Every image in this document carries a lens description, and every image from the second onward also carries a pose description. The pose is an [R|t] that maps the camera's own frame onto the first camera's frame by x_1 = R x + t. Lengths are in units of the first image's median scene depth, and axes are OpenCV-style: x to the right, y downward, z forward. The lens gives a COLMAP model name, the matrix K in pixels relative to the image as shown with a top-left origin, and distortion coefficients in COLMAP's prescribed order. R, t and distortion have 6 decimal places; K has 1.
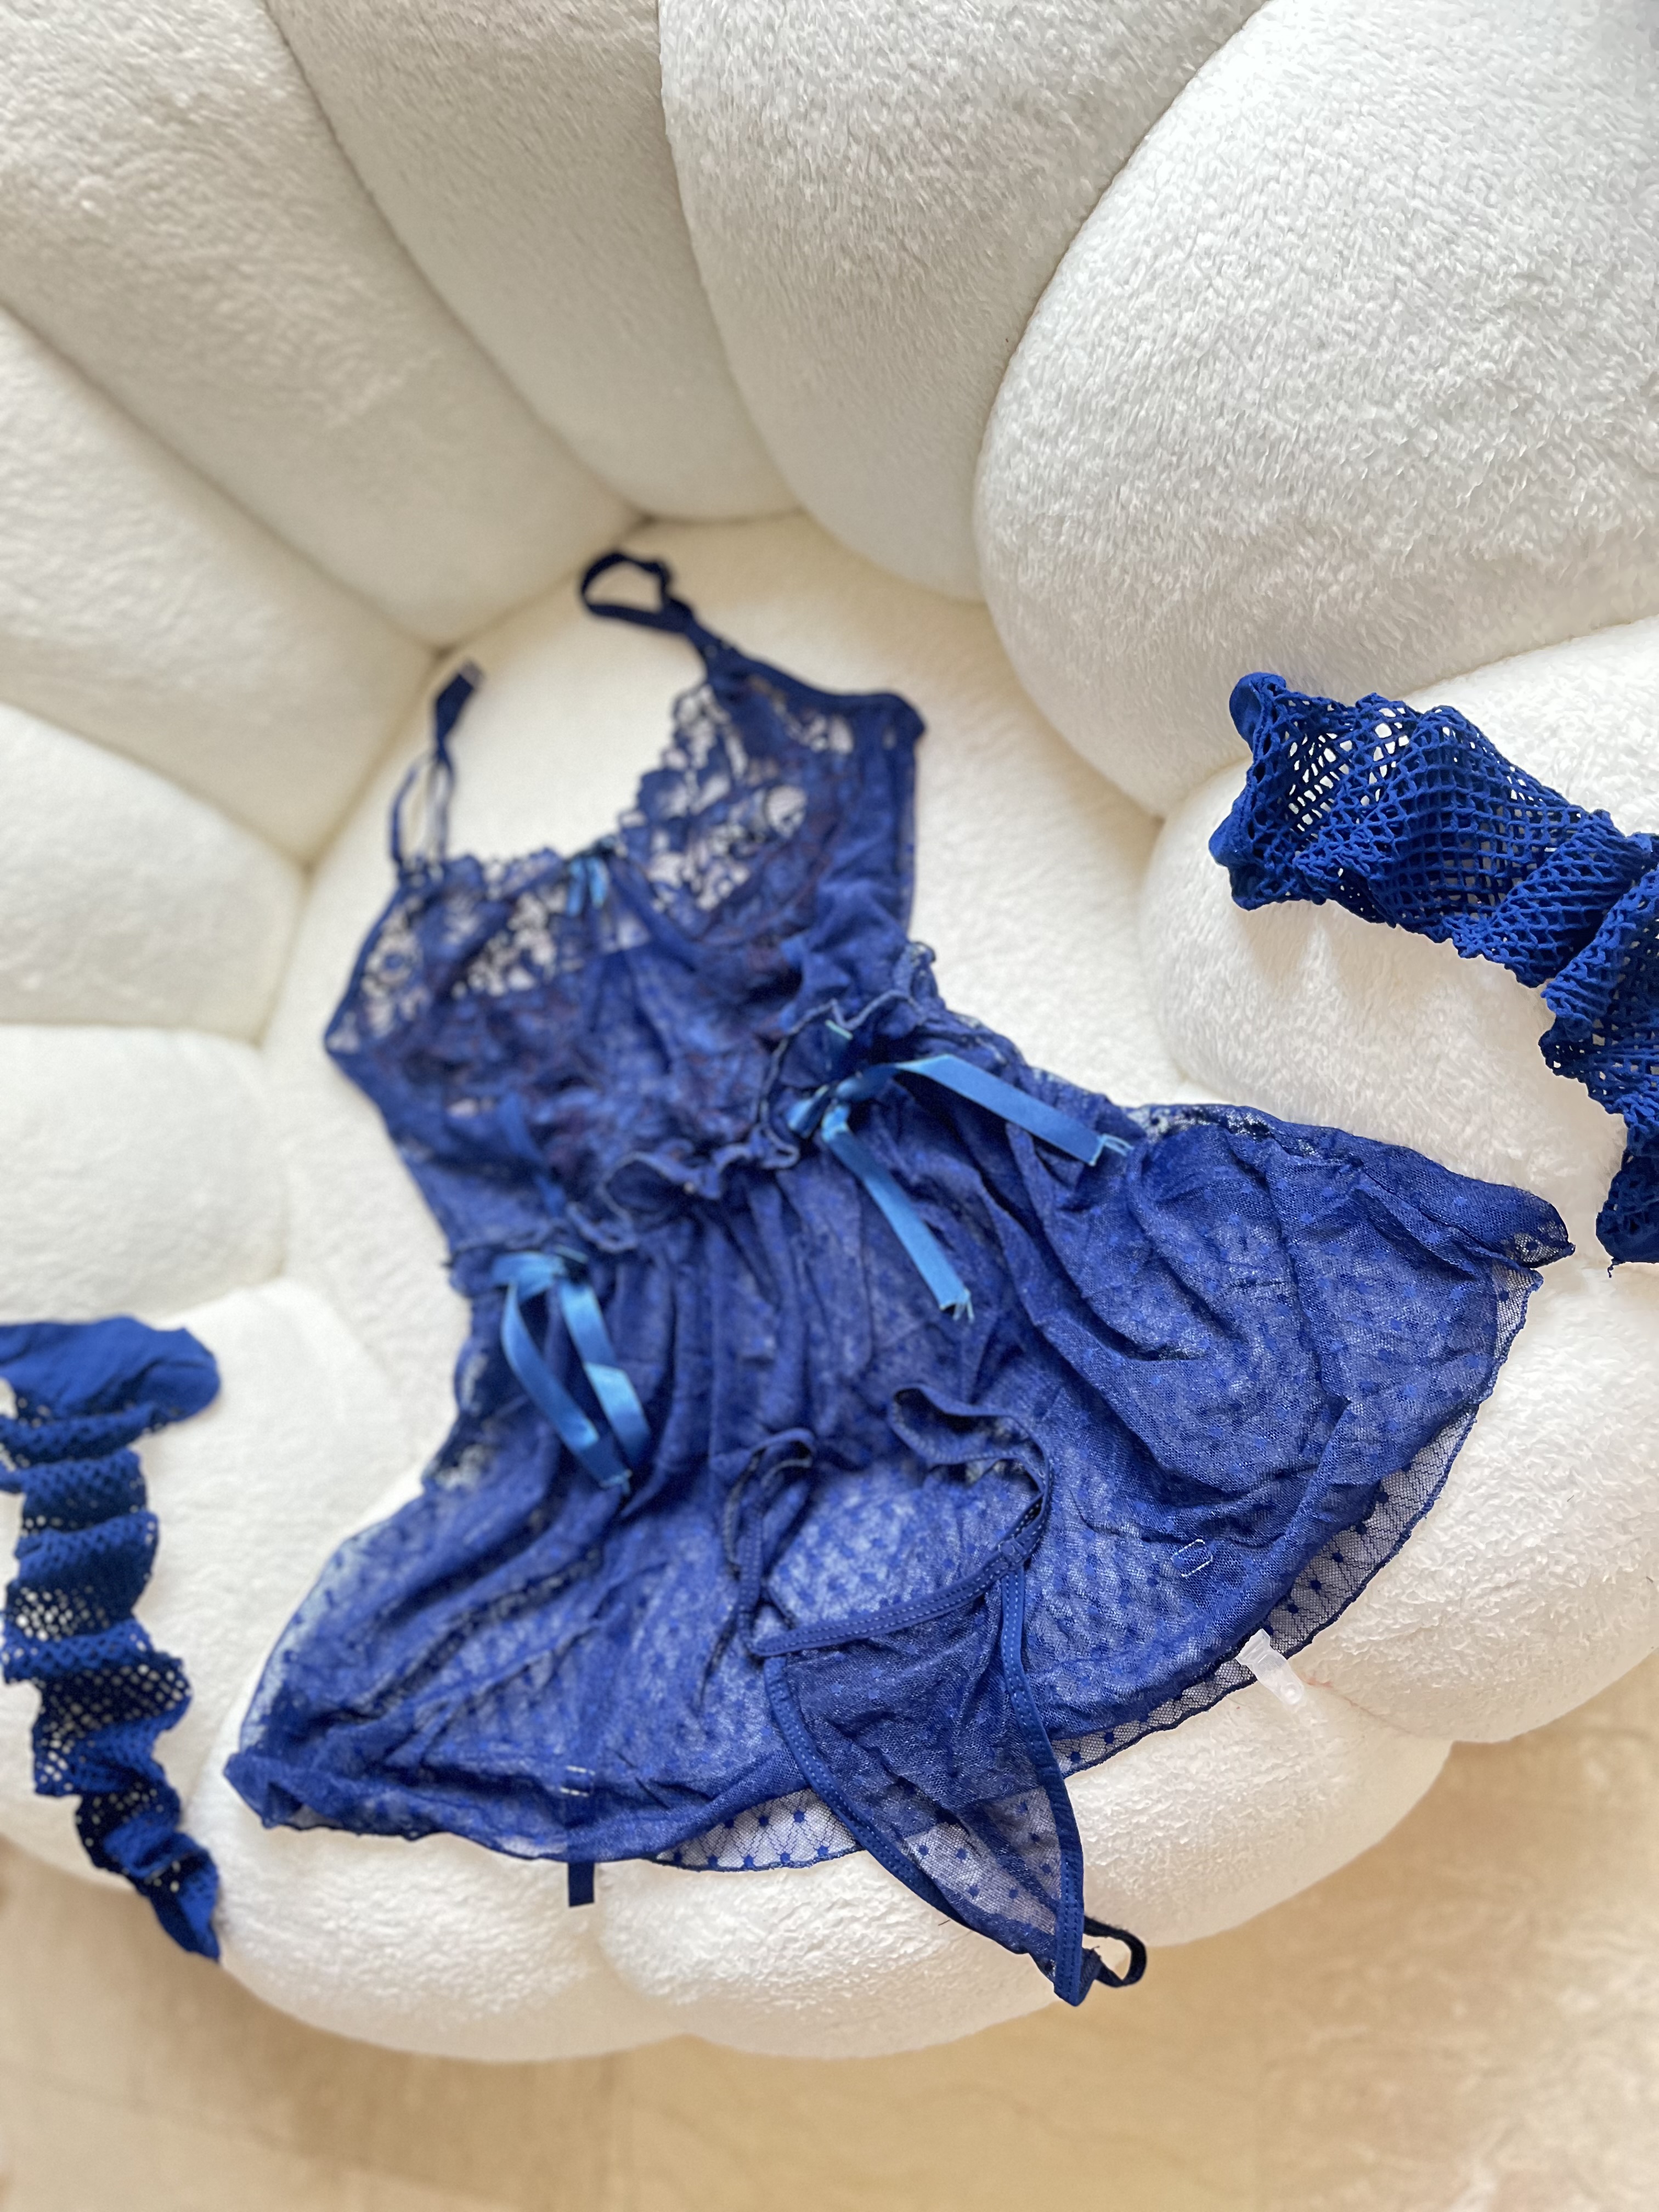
lens RADIAL K [[1706.1, 0, 827.8], [0, 1706.1, 1118.0], [0, 0, 1]] dist [0.033561, -0.065720]
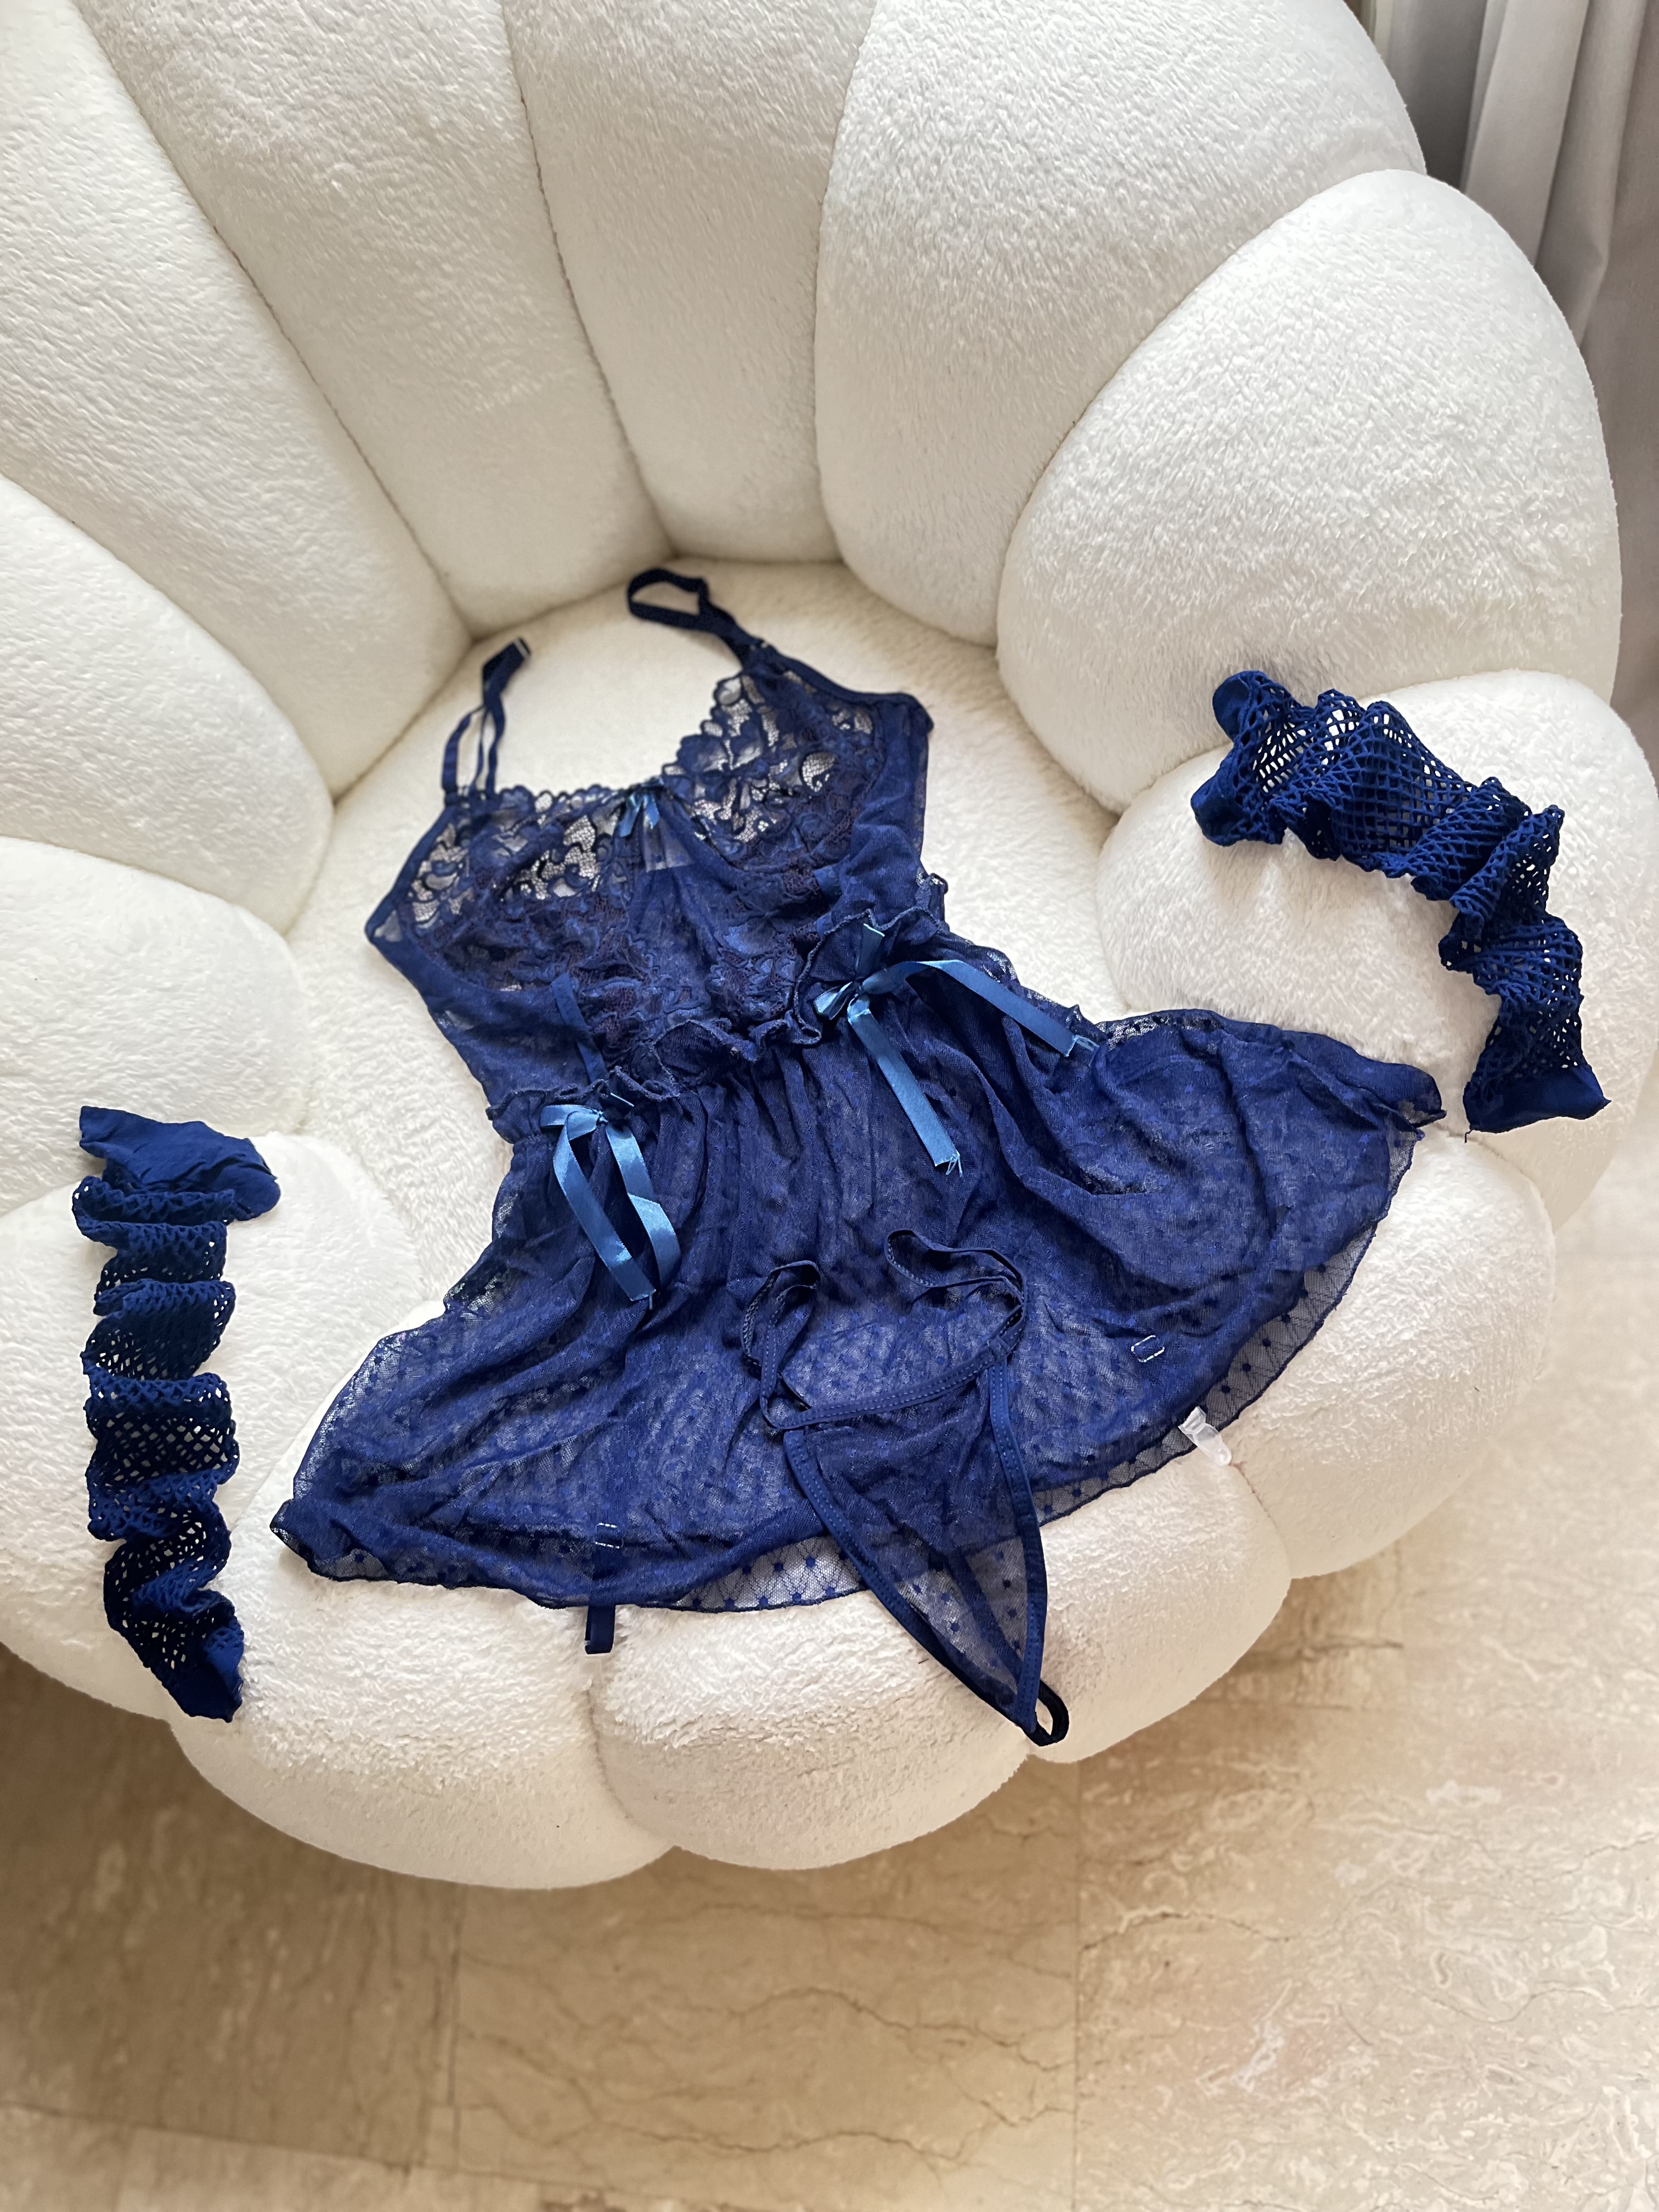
lens RADIAL K [[1706.1, 0, 822.6], [0, 1706.1, 1118.3], [0, 0, 1]] dist [0.033561, -0.065720]
pose [[0.973223, 0.106424, 0.203744, -0.288334], [-0.076075, 0.985541, -0.151399, 0.294567], [-0.216911, 0.131845, 0.967247, -0.178611]]
